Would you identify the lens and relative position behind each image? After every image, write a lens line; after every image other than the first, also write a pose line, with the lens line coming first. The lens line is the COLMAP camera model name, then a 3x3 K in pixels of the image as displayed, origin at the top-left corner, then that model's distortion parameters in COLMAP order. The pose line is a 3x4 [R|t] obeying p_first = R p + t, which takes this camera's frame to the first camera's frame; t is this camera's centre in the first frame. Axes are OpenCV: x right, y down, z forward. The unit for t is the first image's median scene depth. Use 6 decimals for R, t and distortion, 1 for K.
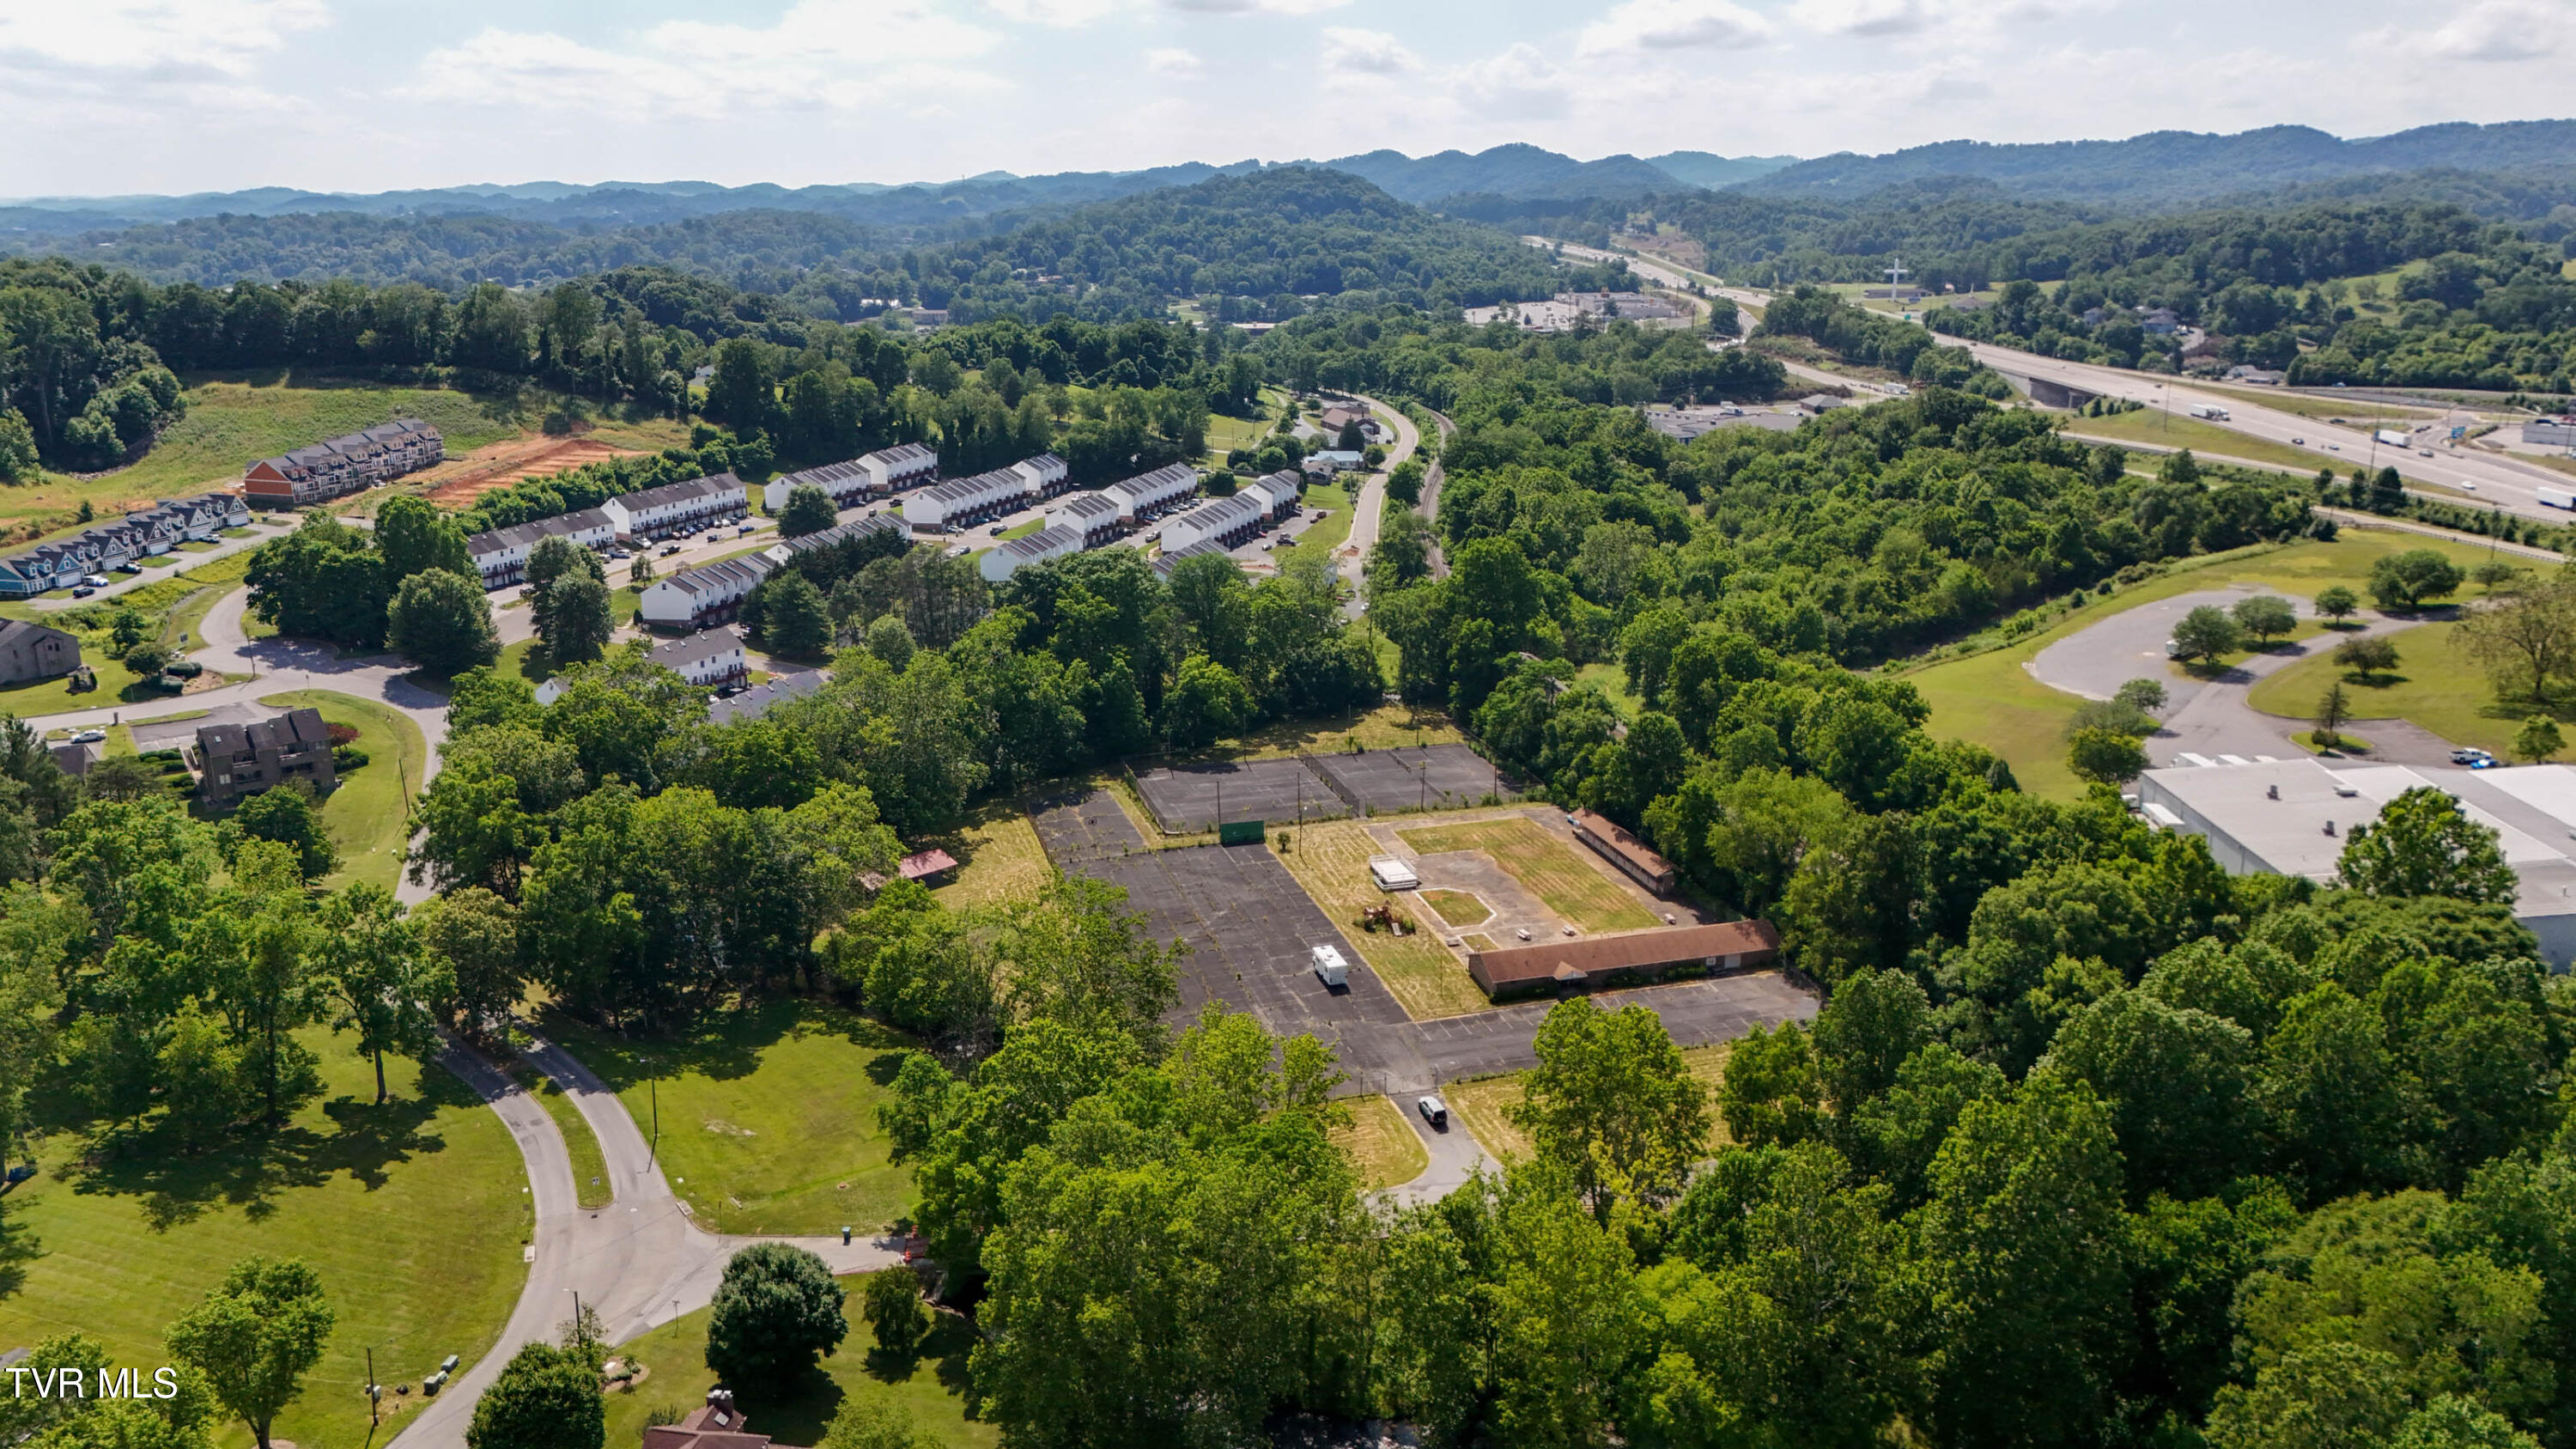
lens RADIAL K [[1895.1, 0, 1289.5], [0, 1895.1, 724.7], [0, 0, 1]] dist [0.072482, -0.069084]
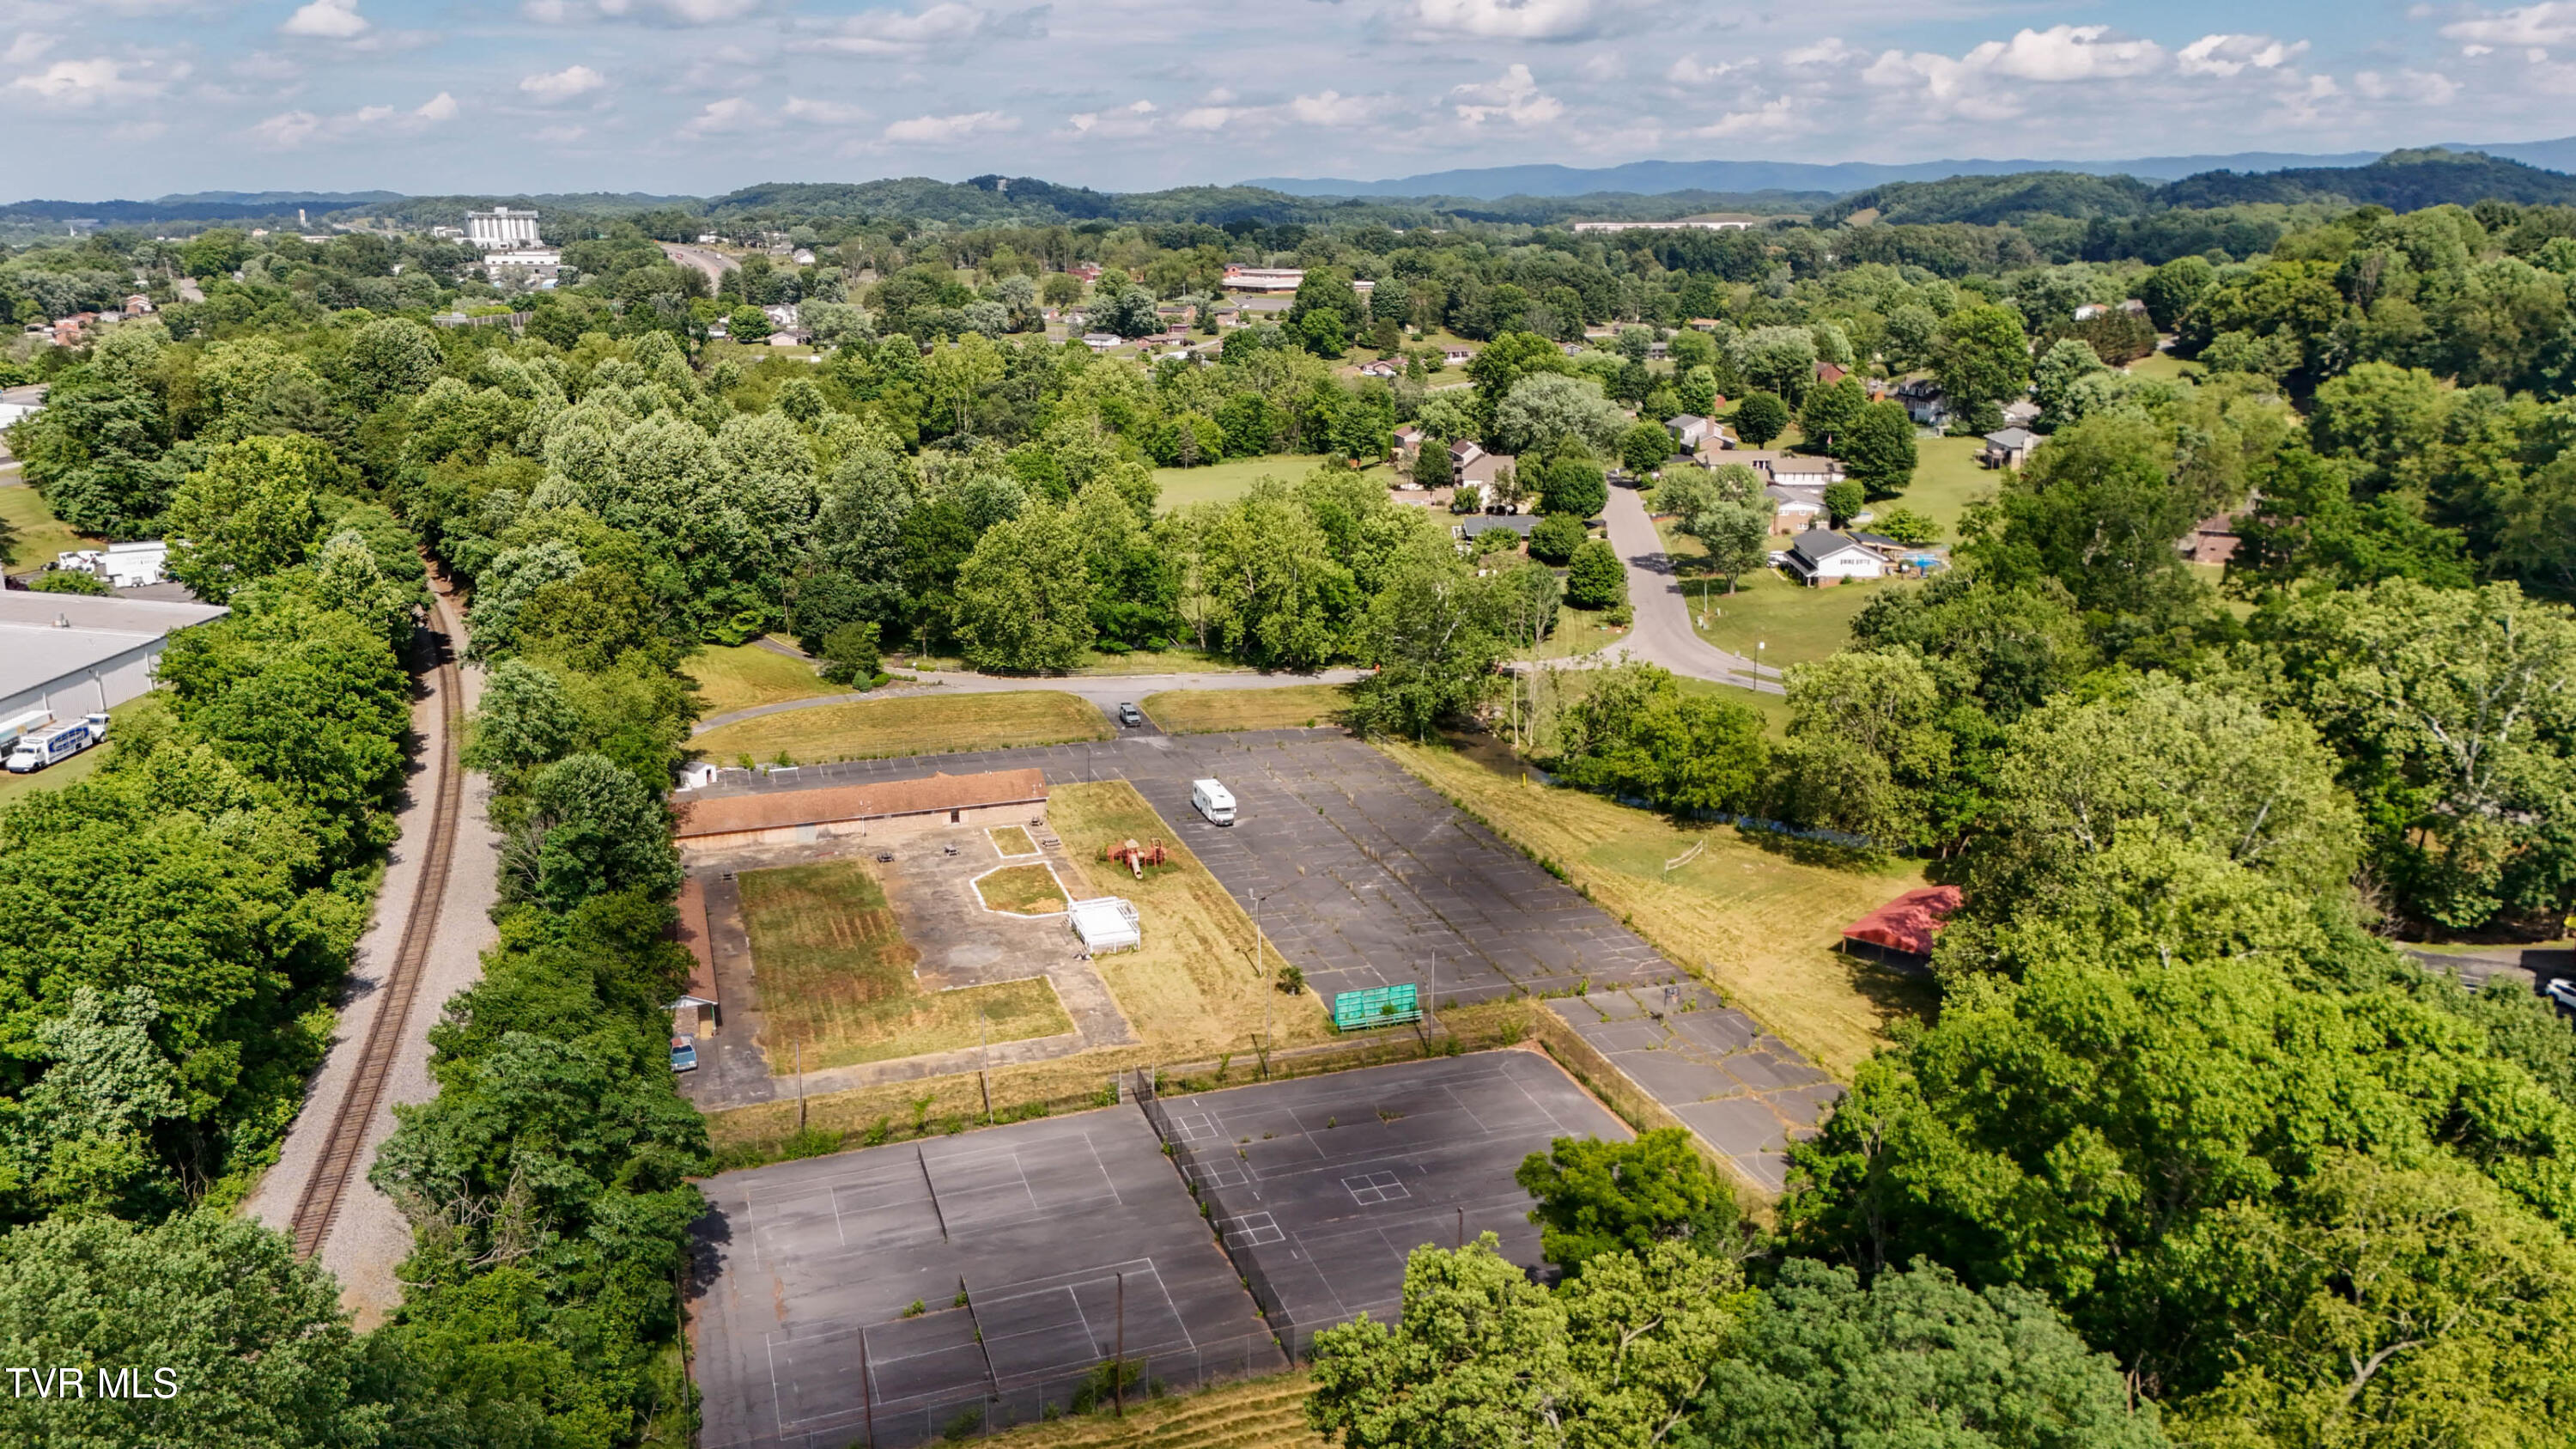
lens RADIAL K [[1895.1, 0, 1293.8], [0, 1895.1, 746.7], [0, 0, 1]] dist [0.072482, -0.069084]
pose [[-0.998364, 0.018411, -0.054138, 0.017475], [-0.011988, 0.858323, 0.512970, -0.211368], [0.055912, 0.512779, -0.856698, 1.094735]]
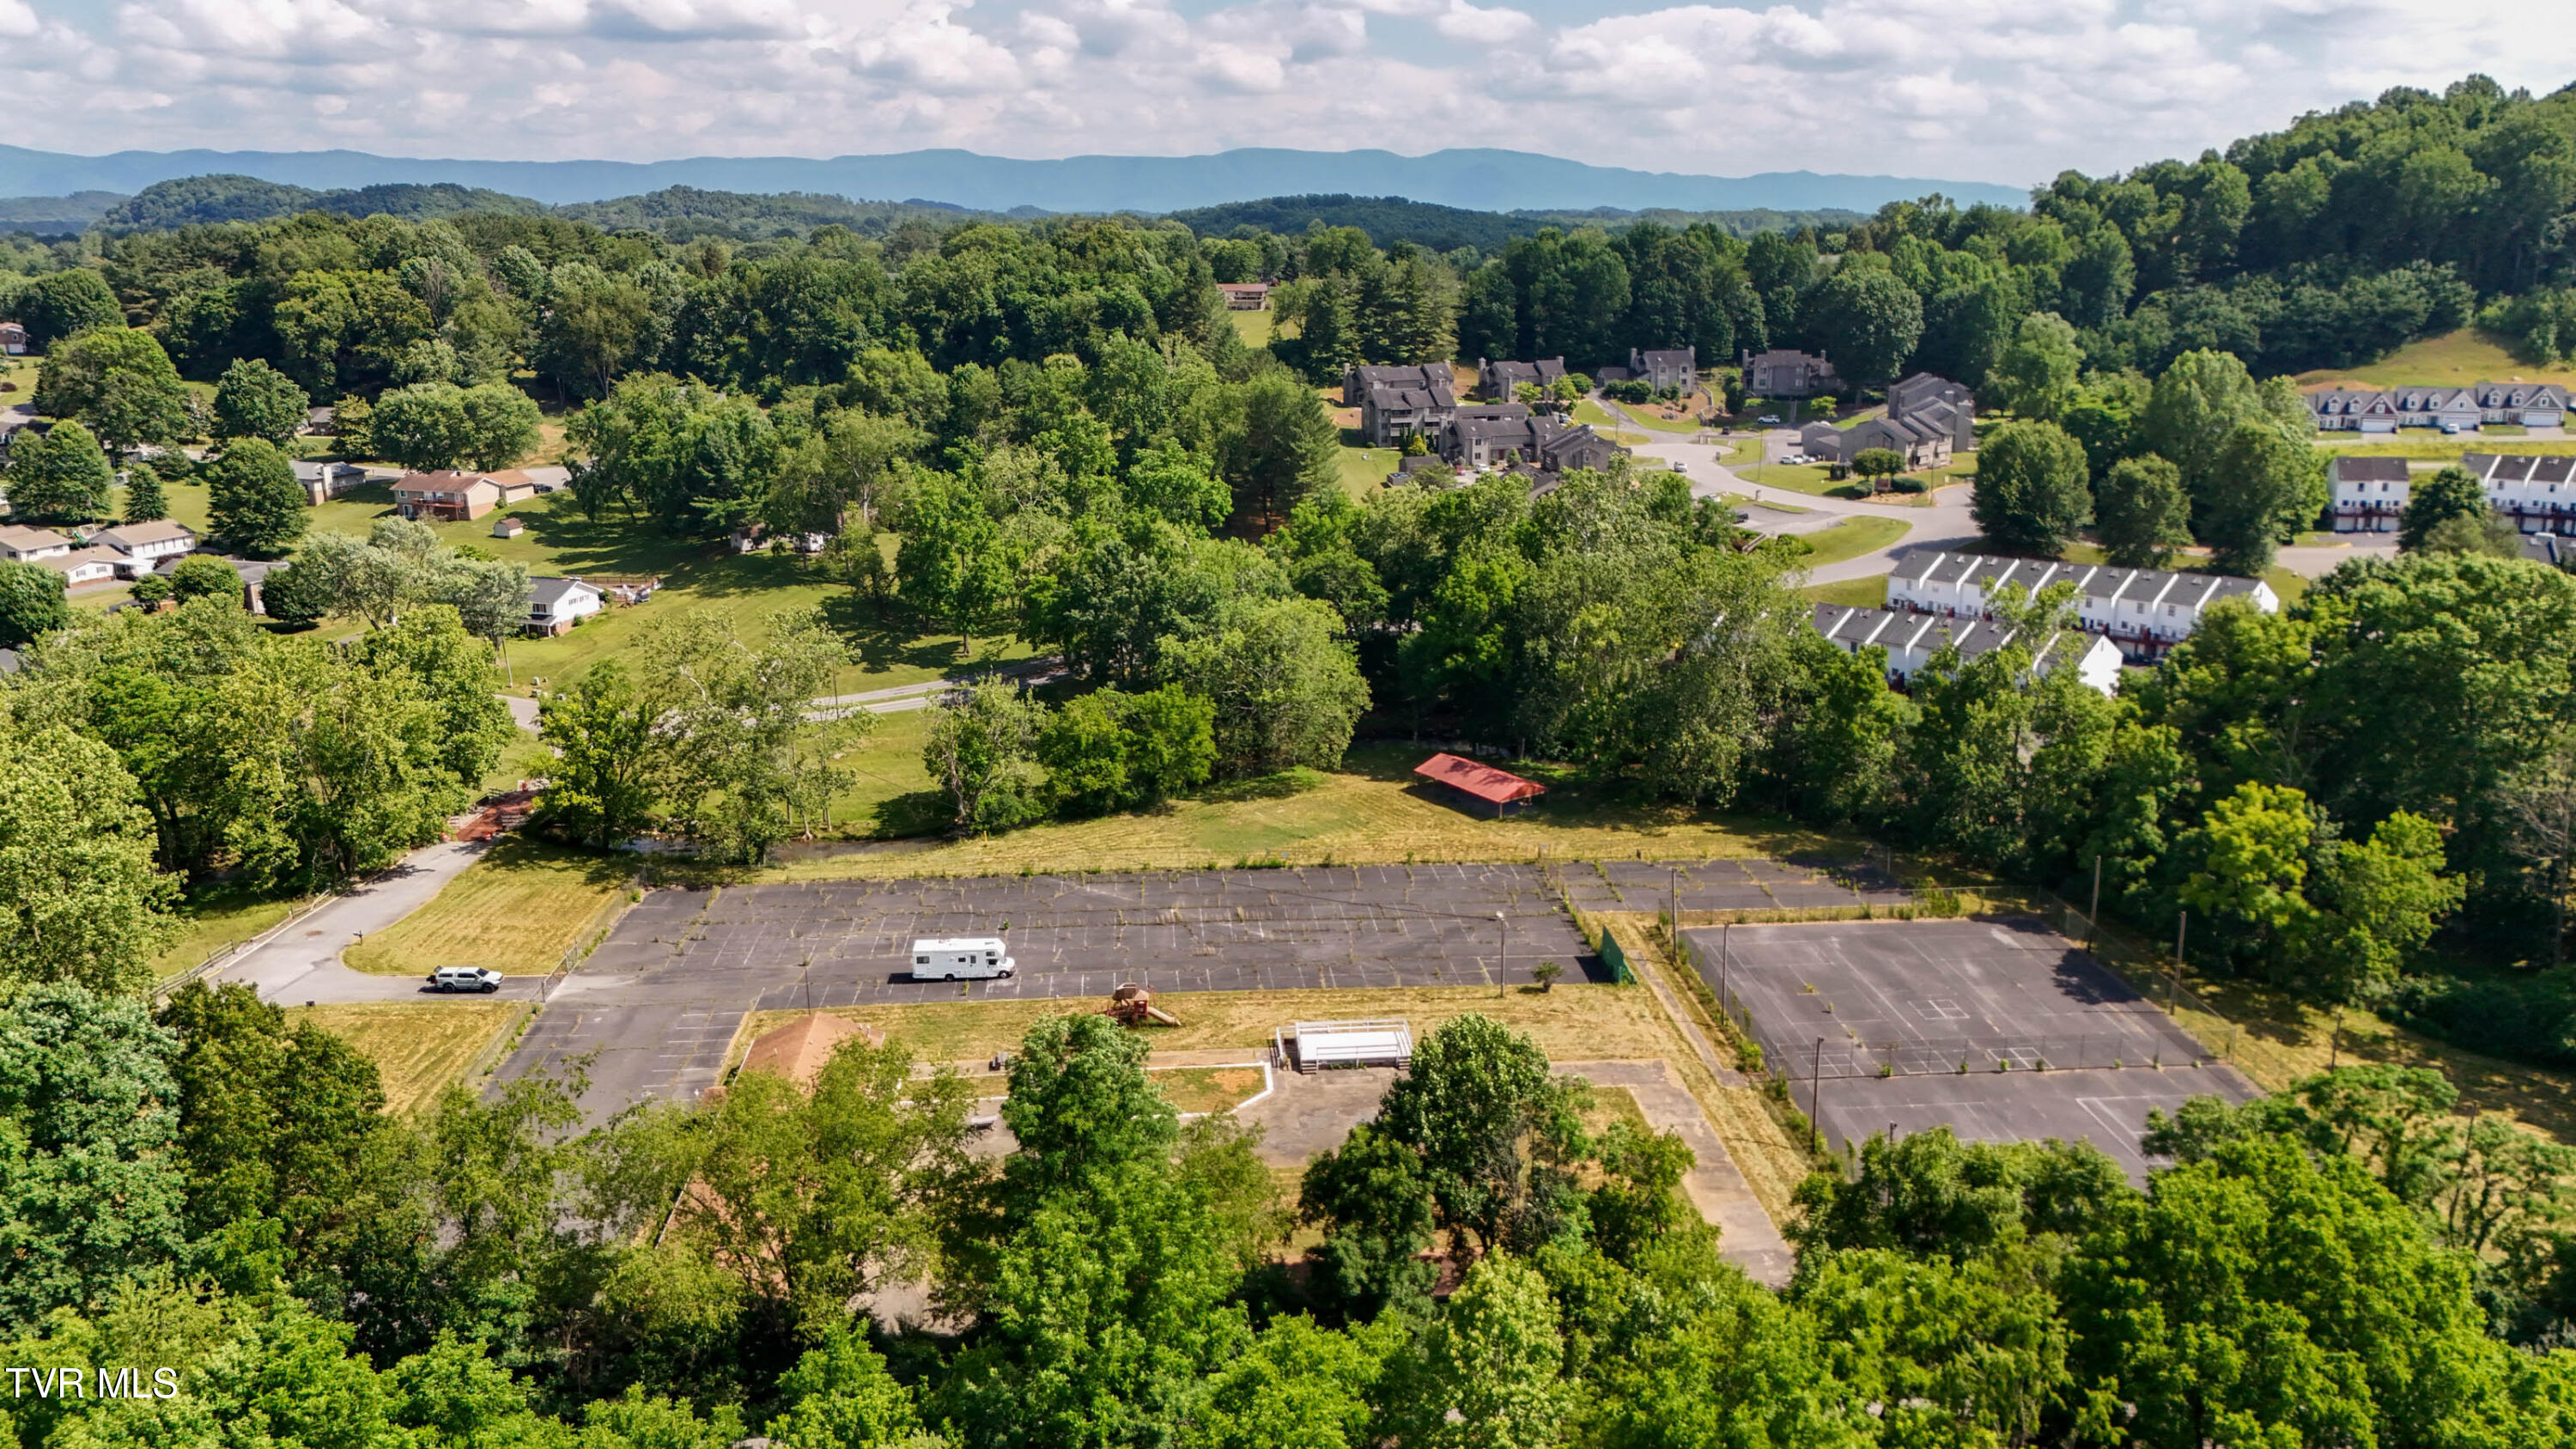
lens RADIAL K [[1895.1, 0, 1299.1], [0, 1895.1, 717.1], [0, 0, 1]] dist [0.072482, -0.069084]
pose [[-0.194804, 0.249540, -0.948568, 0.388416], [-0.256342, 0.920531, 0.294808, -0.115409], [0.946752, 0.300588, -0.115355, 0.742355]]
